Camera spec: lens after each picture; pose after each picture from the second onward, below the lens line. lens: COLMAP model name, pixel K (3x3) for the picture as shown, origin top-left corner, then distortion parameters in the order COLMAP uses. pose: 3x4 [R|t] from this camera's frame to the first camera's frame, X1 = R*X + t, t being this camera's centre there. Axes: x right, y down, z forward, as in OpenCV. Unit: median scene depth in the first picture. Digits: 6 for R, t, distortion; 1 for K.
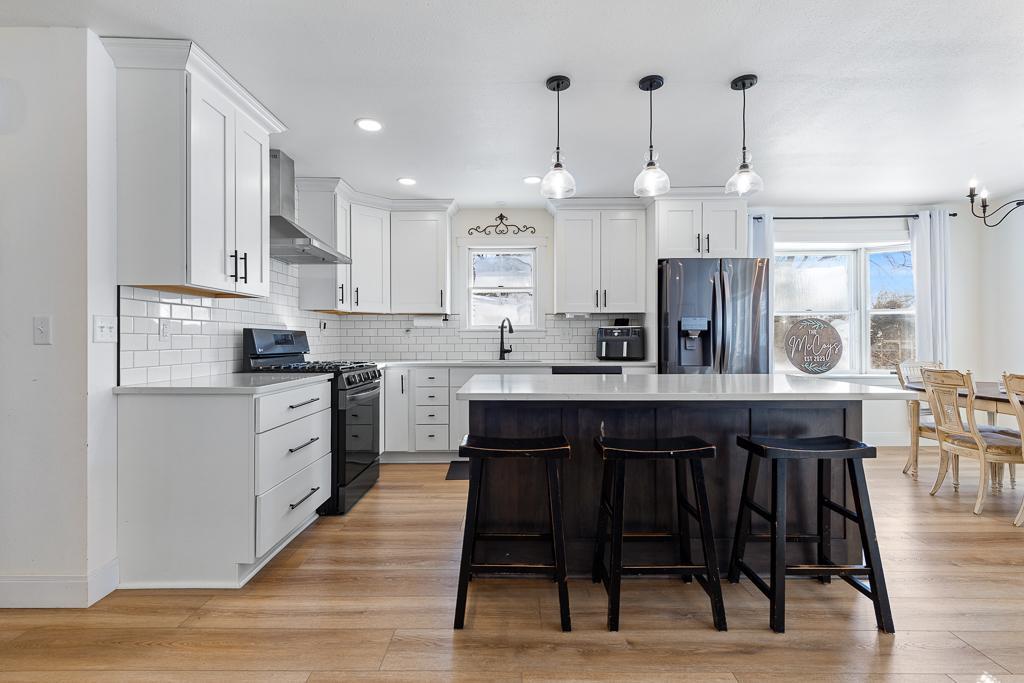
lens RADIAL K [[465.5, 0, 518.8], [0, 465.5, 338.9], [0, 0, 1]] dist [0.010509, -0.001619]
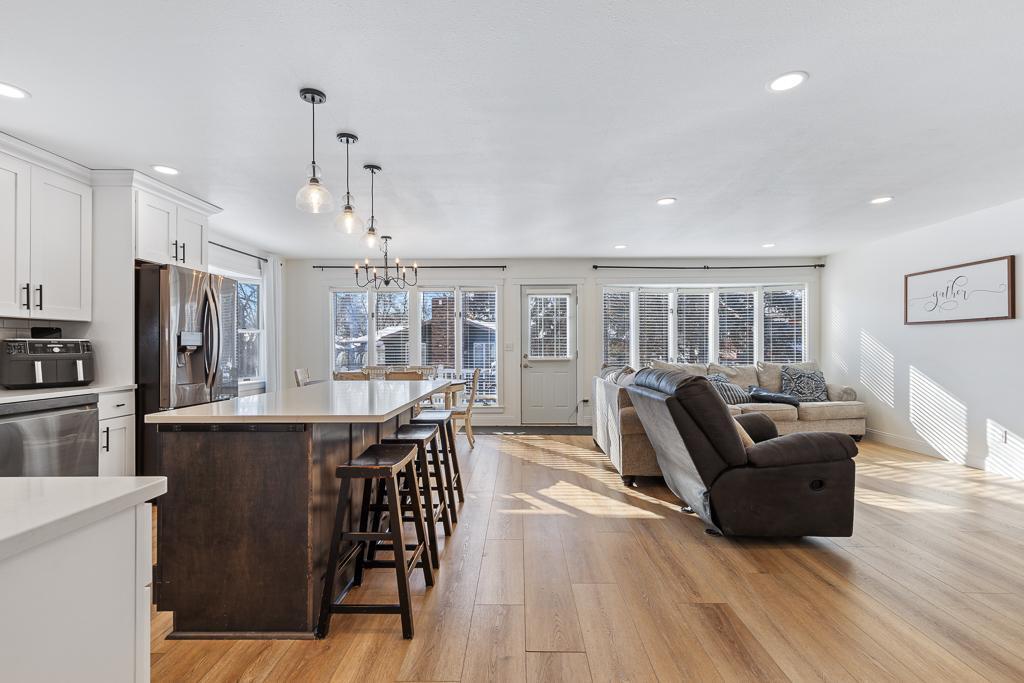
lens RADIAL K [[465.5, 0, 500.3], [0, 465.5, 345.0], [0, 0, 1]] dist [0.010509, -0.001619]
pose [[0.036186, 0.006752, 0.999322, -0.504660], [0.006155, 0.999957, -0.006979, -0.009084], [-0.999326, 0.006403, 0.036143, 0.329307]]
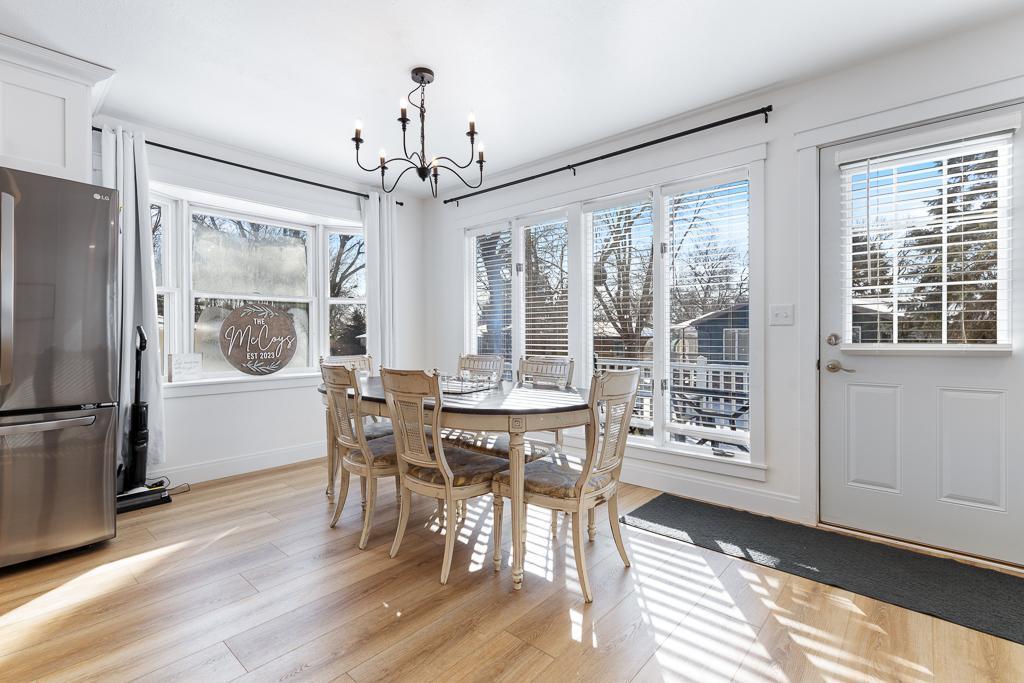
lens RADIAL K [[465.5, 0, 512.2], [0, 465.5, 334.9], [0, 0, 1]] dist [0.010509, -0.001619]
pose [[0.659350, 0.005298, 0.751817, 0.399176], [0.000079, 0.999975, -0.007117, 0.016676], [-0.751836, 0.004752, 0.659333, 0.214829]]
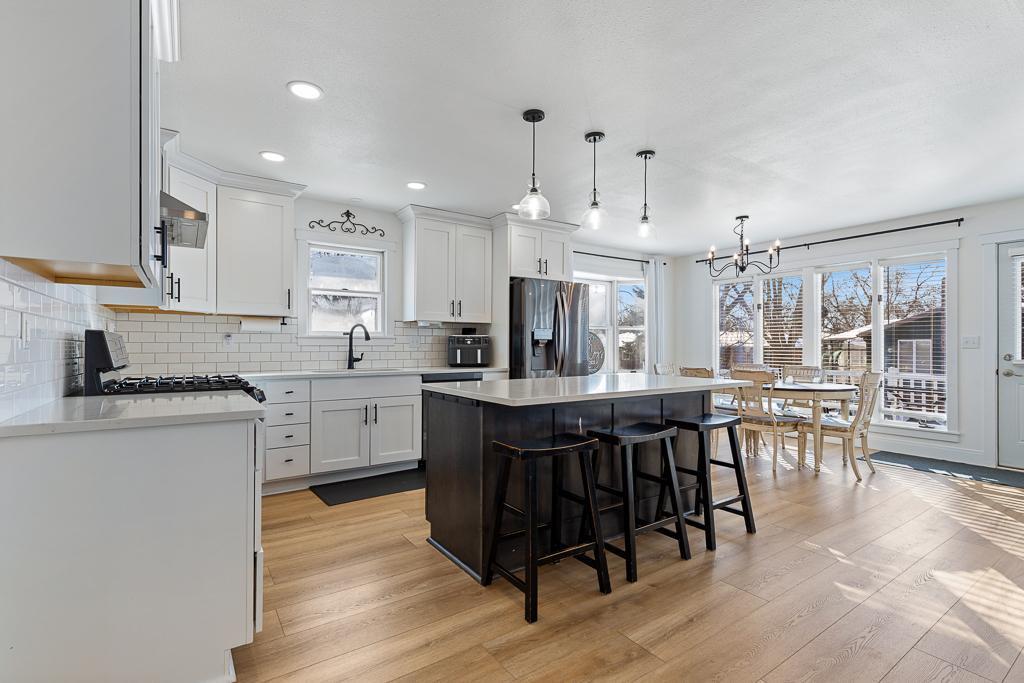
lens RADIAL K [[465.5, 0, 513.5], [0, 465.5, 344.2], [0, 0, 1]] dist [0.010509, -0.001619]
pose [[0.825338, 0.006398, 0.564603, -0.330649], [-0.003385, 0.999974, -0.006384, 0.000368], [-0.564629, 0.003358, 0.825338, 0.066262]]
